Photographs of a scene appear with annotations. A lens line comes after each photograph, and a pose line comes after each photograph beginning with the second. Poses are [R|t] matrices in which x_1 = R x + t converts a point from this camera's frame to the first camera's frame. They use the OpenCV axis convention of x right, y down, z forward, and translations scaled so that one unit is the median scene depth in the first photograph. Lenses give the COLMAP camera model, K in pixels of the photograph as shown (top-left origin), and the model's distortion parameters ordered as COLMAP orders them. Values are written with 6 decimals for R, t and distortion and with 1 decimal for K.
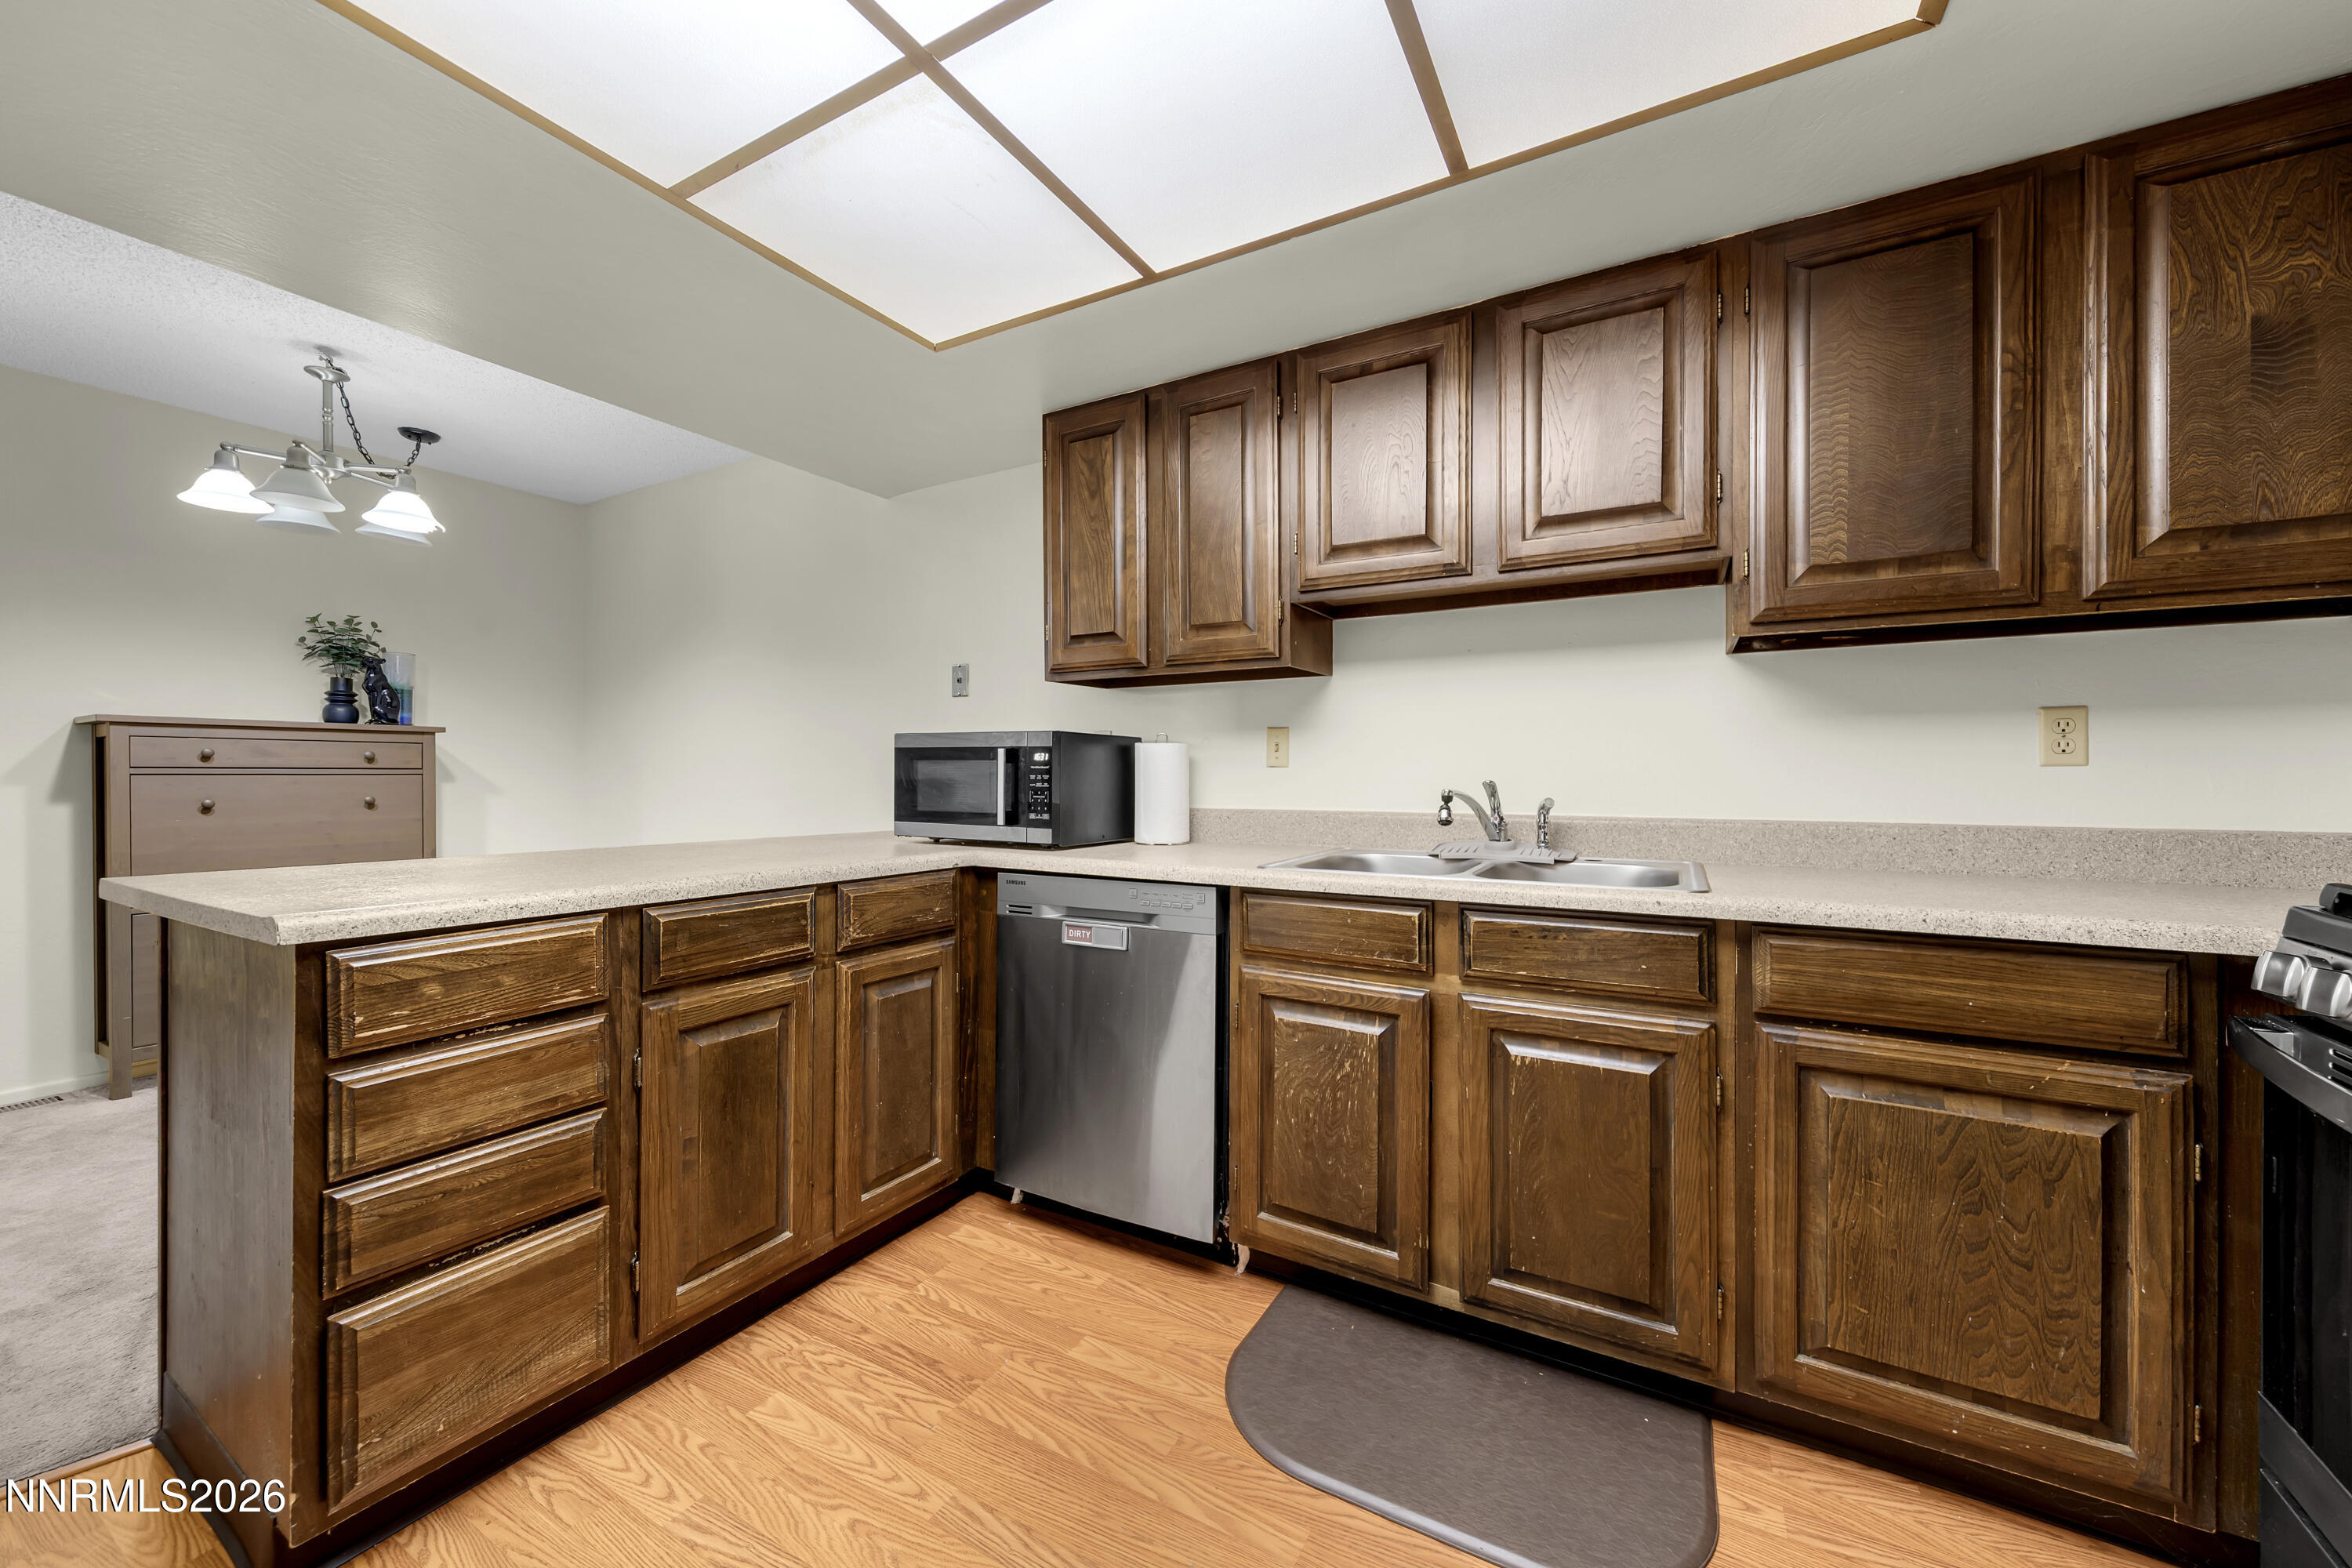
lens RADIAL K [[842.7, 0, 1203.9], [0, 842.7, 776.8], [0, 0, 1]] dist [0.002658, -0.000397]
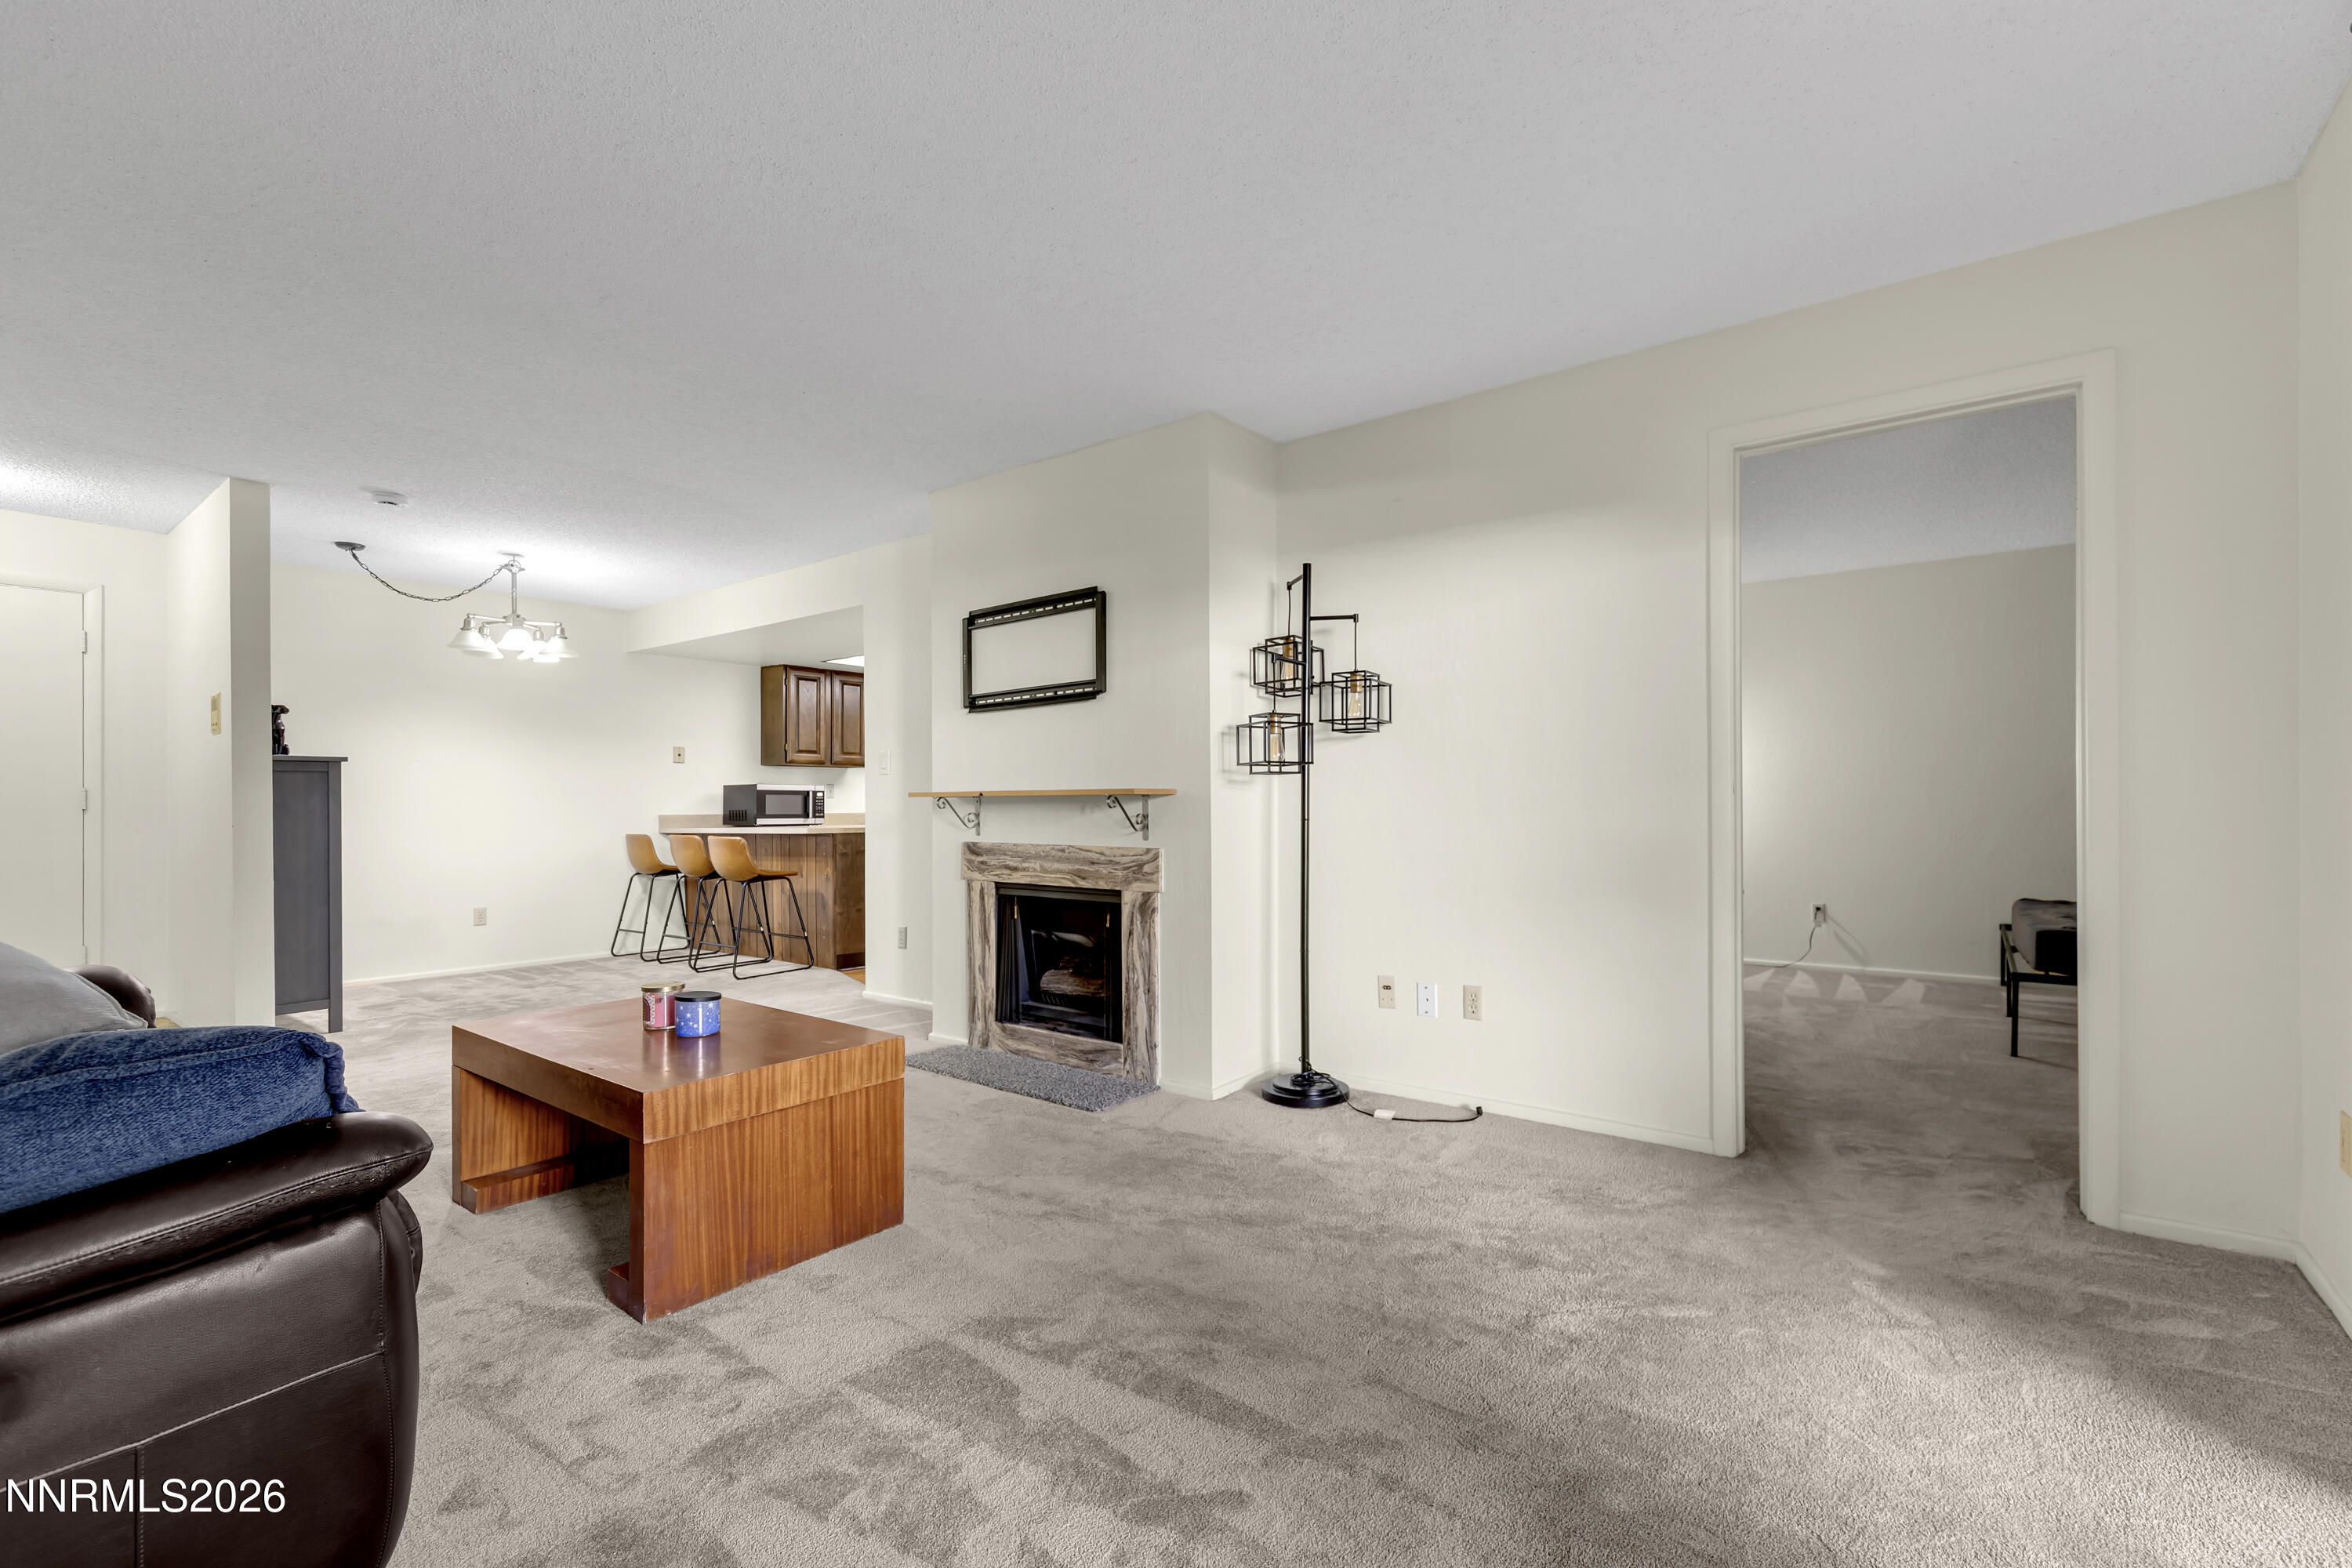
lens RADIAL K [[1035.7, 0, 1187.5], [0, 1035.7, 798.6], [0, 0, 1]] dist [0.025466, -0.000893]
pose [[0.165117, 0.003068, 0.986269, -4.566630], [0.012203, 0.999912, -0.005153, 0.034313], [-0.986199, 0.012886, 0.165065, -1.109226]]
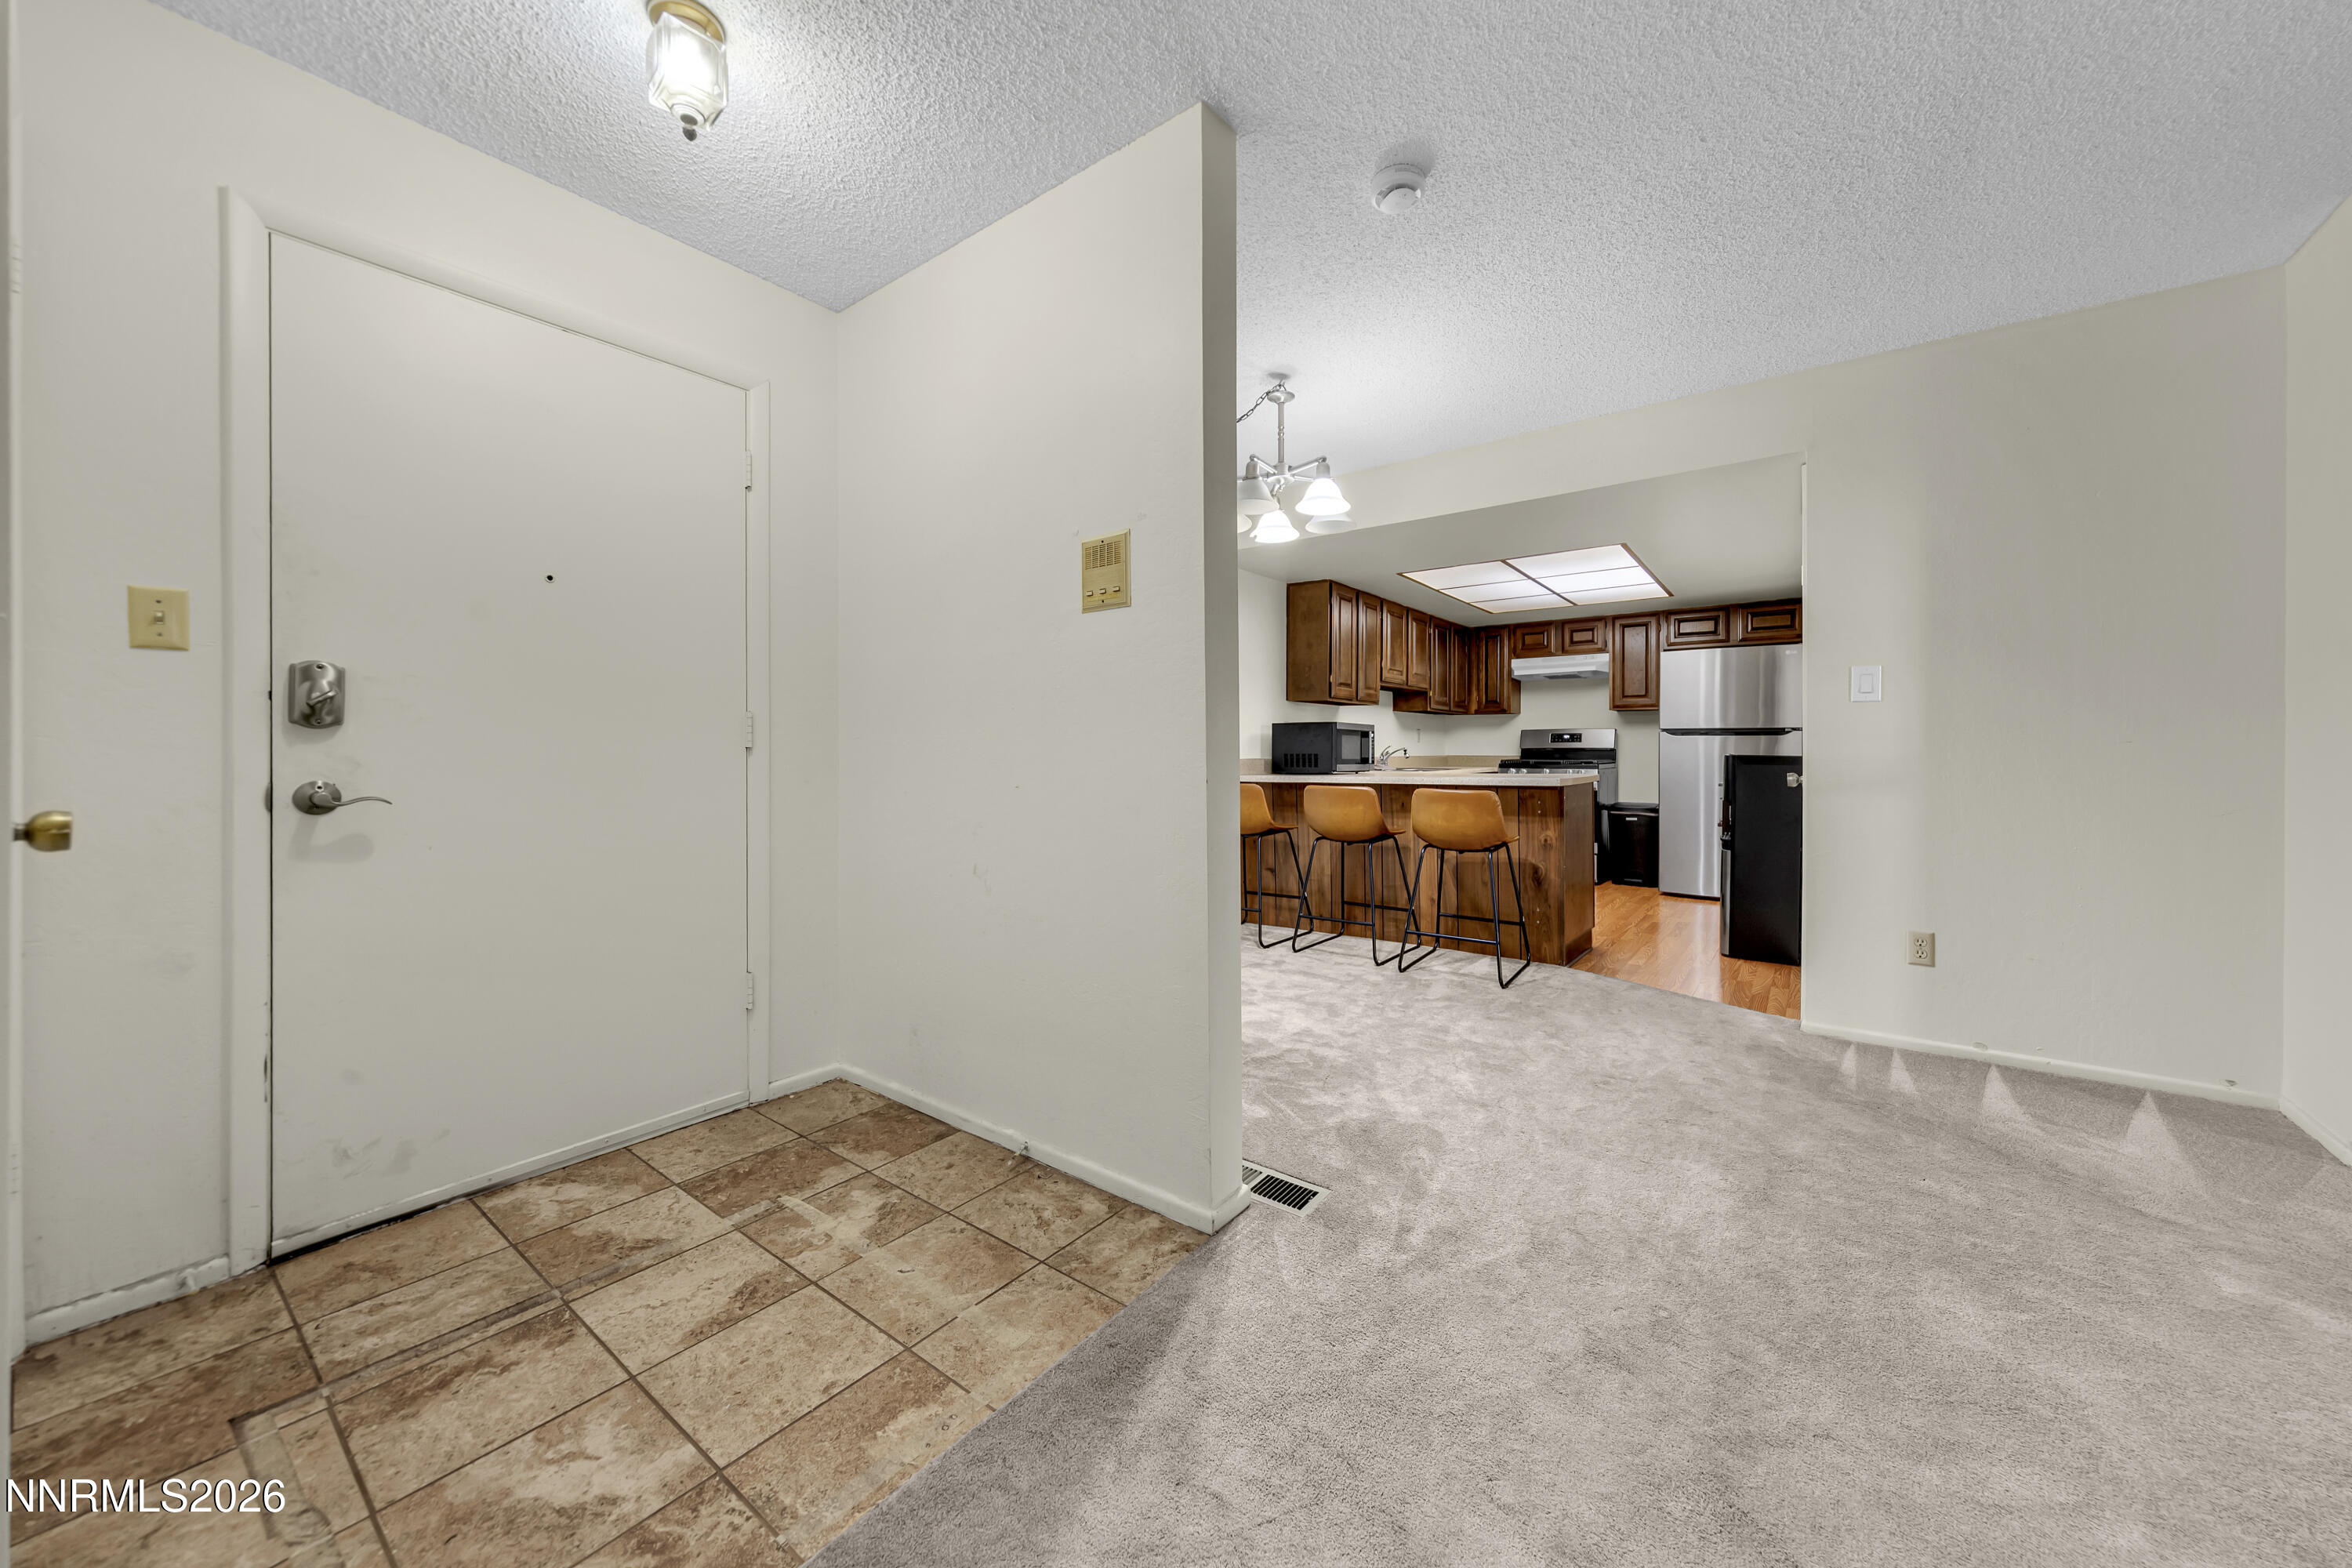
lens RADIAL K [[842.7, 0, 1201.1], [0, 842.7, 752.0], [0, 0, 1]] dist [0.002658, -0.000397]
pose [[0.133659, -0.001752, 0.991026, -3.465266], [0.005296, 0.999985, 0.001053, 0.025615], [-0.991013, 0.005108, 0.133666, 1.494050]]
